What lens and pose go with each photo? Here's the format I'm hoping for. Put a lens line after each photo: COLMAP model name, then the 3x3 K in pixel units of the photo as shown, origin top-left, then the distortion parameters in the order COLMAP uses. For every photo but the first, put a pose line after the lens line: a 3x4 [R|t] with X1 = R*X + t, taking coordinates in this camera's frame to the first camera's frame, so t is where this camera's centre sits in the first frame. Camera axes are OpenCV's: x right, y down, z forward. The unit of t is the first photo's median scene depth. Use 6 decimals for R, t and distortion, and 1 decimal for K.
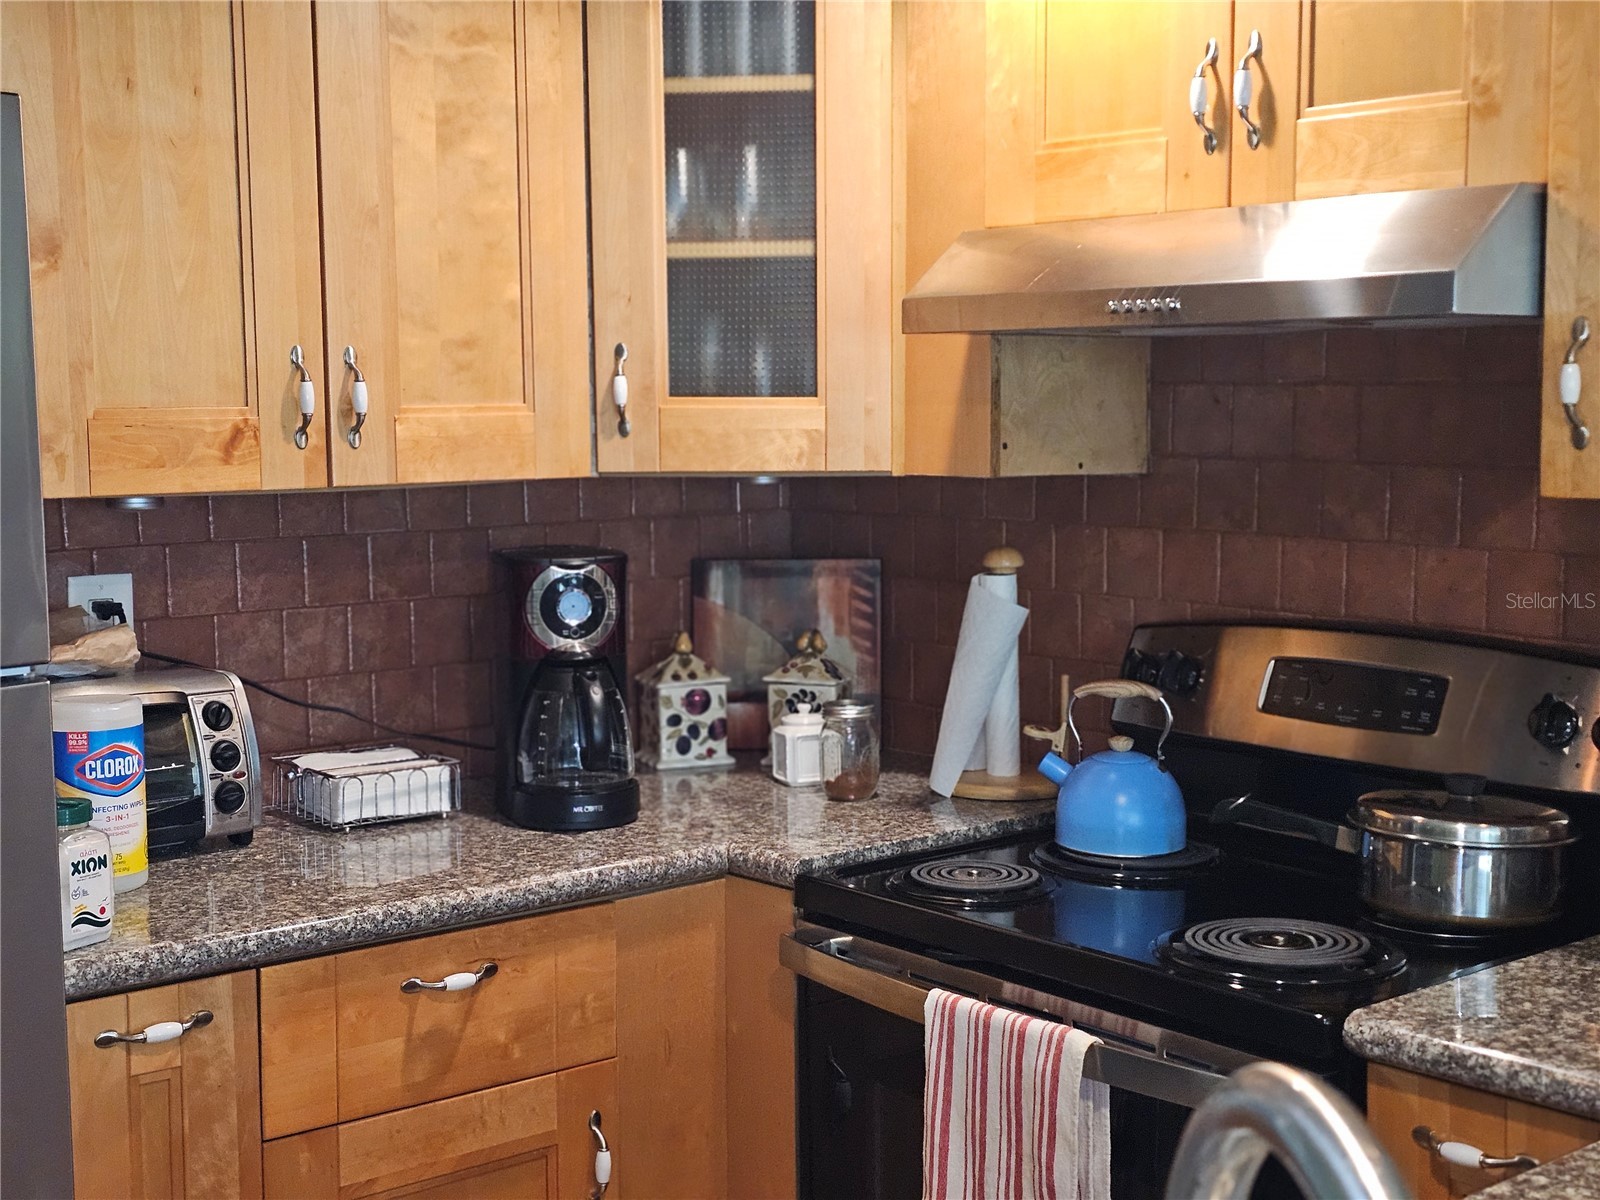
lens RADIAL K [[2105.5, 0, 783.4], [0, 2105.5, 597.3], [0, 0, 1]] dist [0.209952, -0.699714]
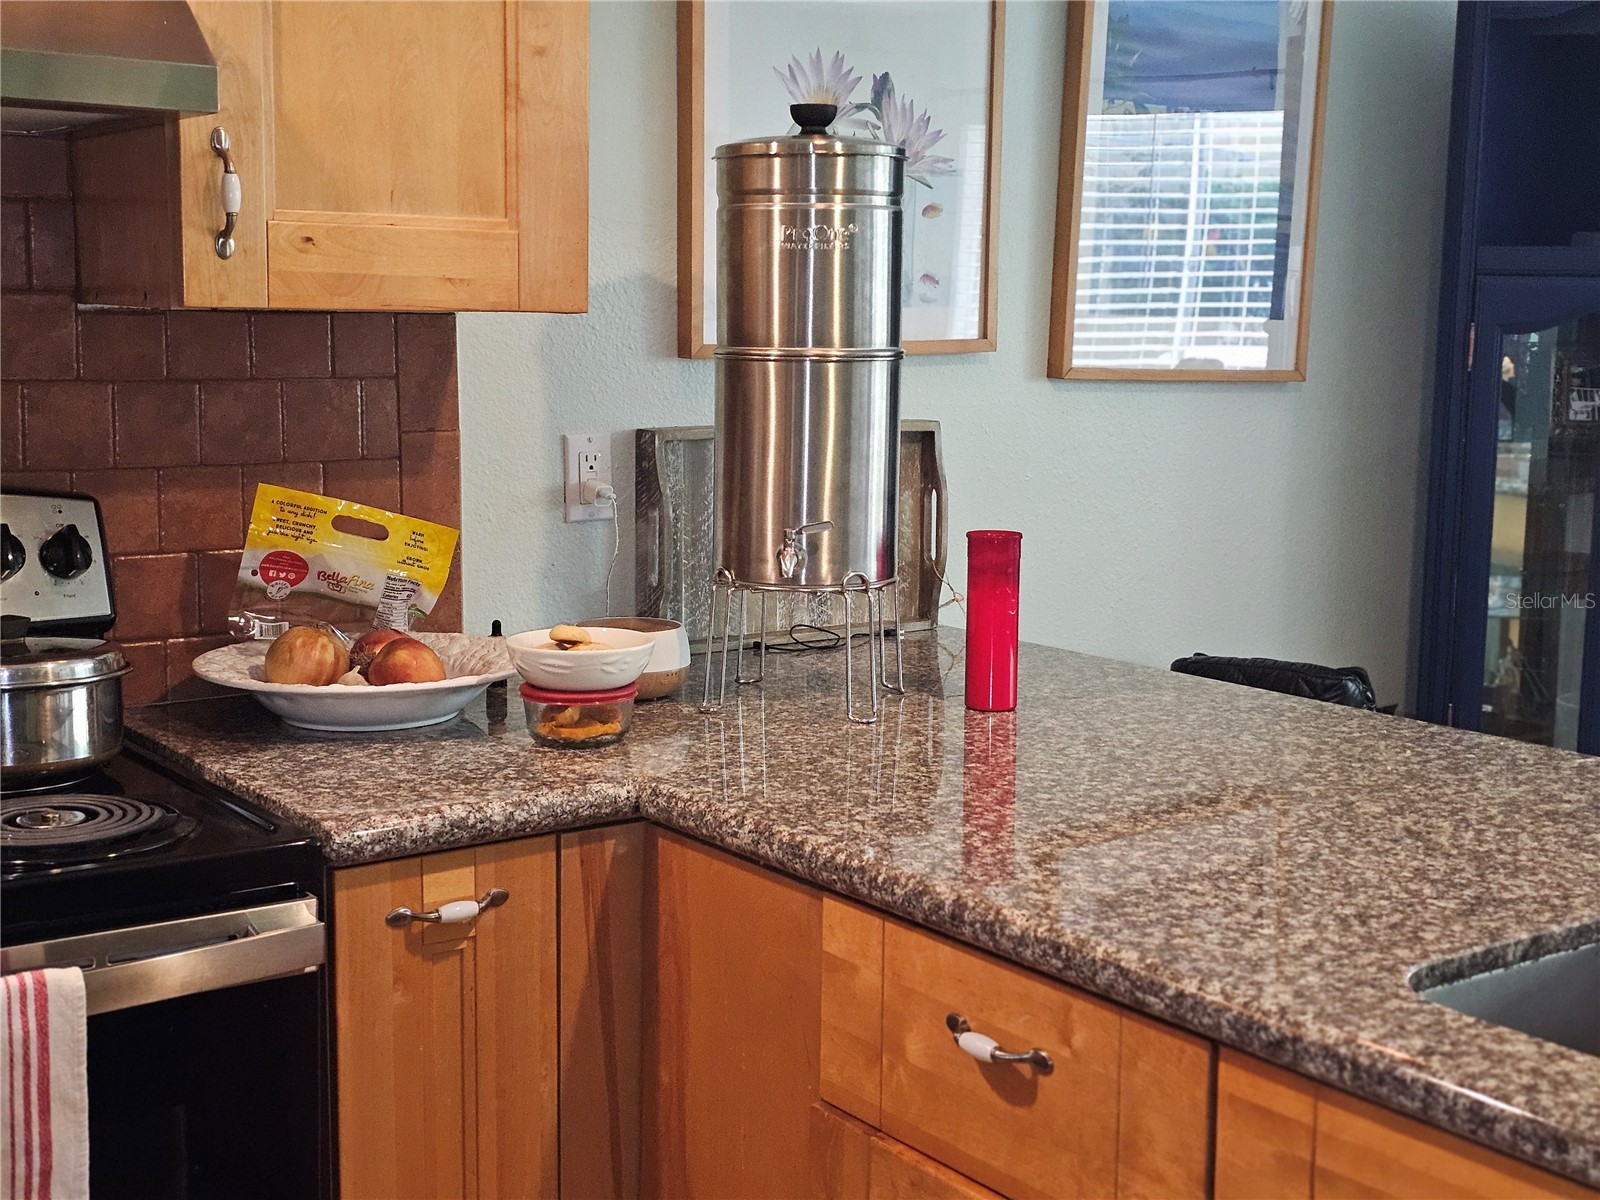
lens RADIAL K [[2105.5, 0, 783.4], [0, 2105.5, 597.3], [0, 0, 1]] dist [0.209952, -0.699714]
pose [[0.080174, -0.128625, 0.988447, -0.688349], [0.083273, 0.989037, 0.121948, -0.011984], [-0.993296, 0.072534, 0.090006, 0.713673]]
